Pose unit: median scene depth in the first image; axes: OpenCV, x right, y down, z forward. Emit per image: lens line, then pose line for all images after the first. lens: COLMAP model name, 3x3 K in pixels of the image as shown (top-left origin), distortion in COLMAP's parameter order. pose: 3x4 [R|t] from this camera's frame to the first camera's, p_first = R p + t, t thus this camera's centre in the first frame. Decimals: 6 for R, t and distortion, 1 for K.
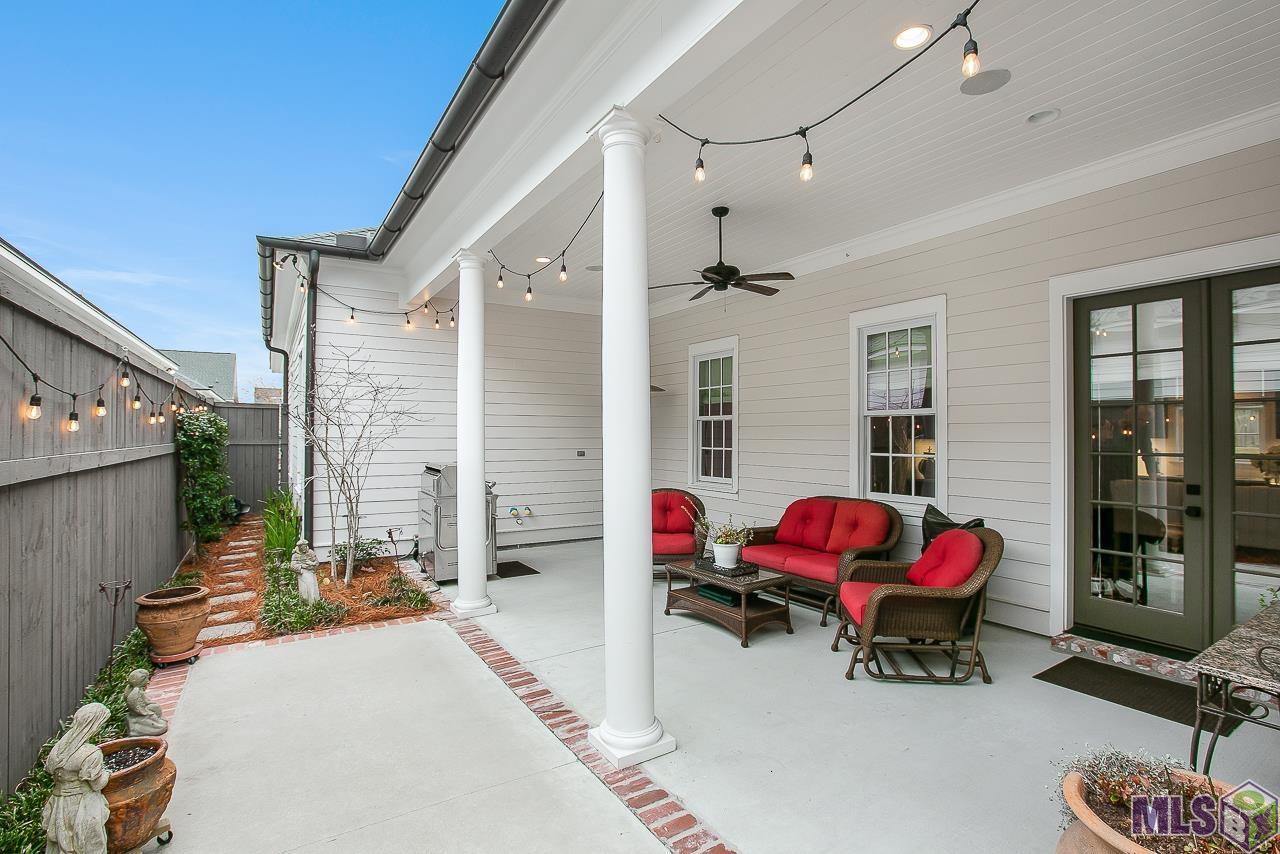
lens RADIAL K [[593.9, 0, 636.8], [0, 593.9, 435.7], [0, 0, 1]] dist [-0.000277, 0.000119]
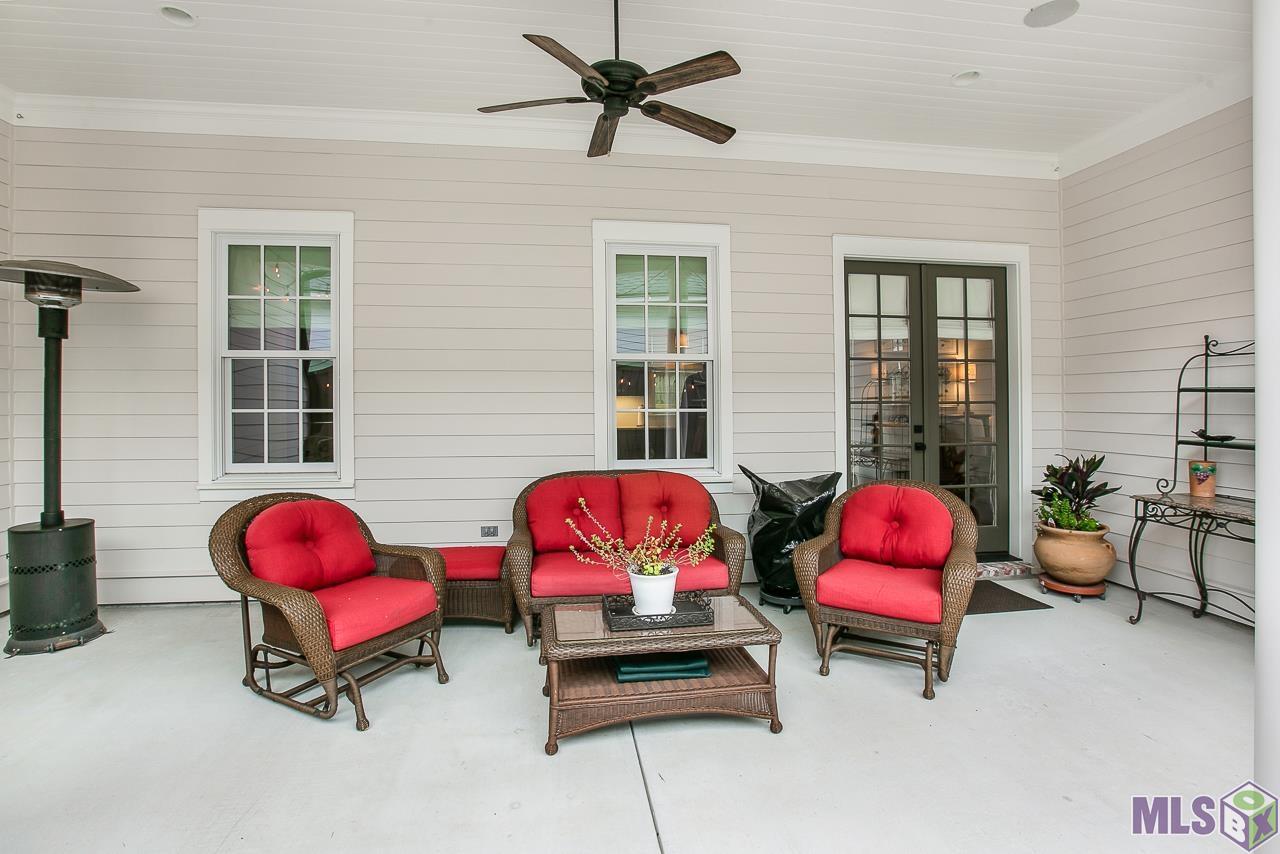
lens RADIAL K [[676.1, 0, 643.6], [0, 676.1, 386.9], [0, 0, 1]] dist [-0.054827, -0.000035]
pose [[0.399978, -0.004871, 0.916512, -0.390072], [0.000745, 0.999987, 0.004989, -0.004312], [-0.916525, -0.001312, 0.399976, 0.624689]]
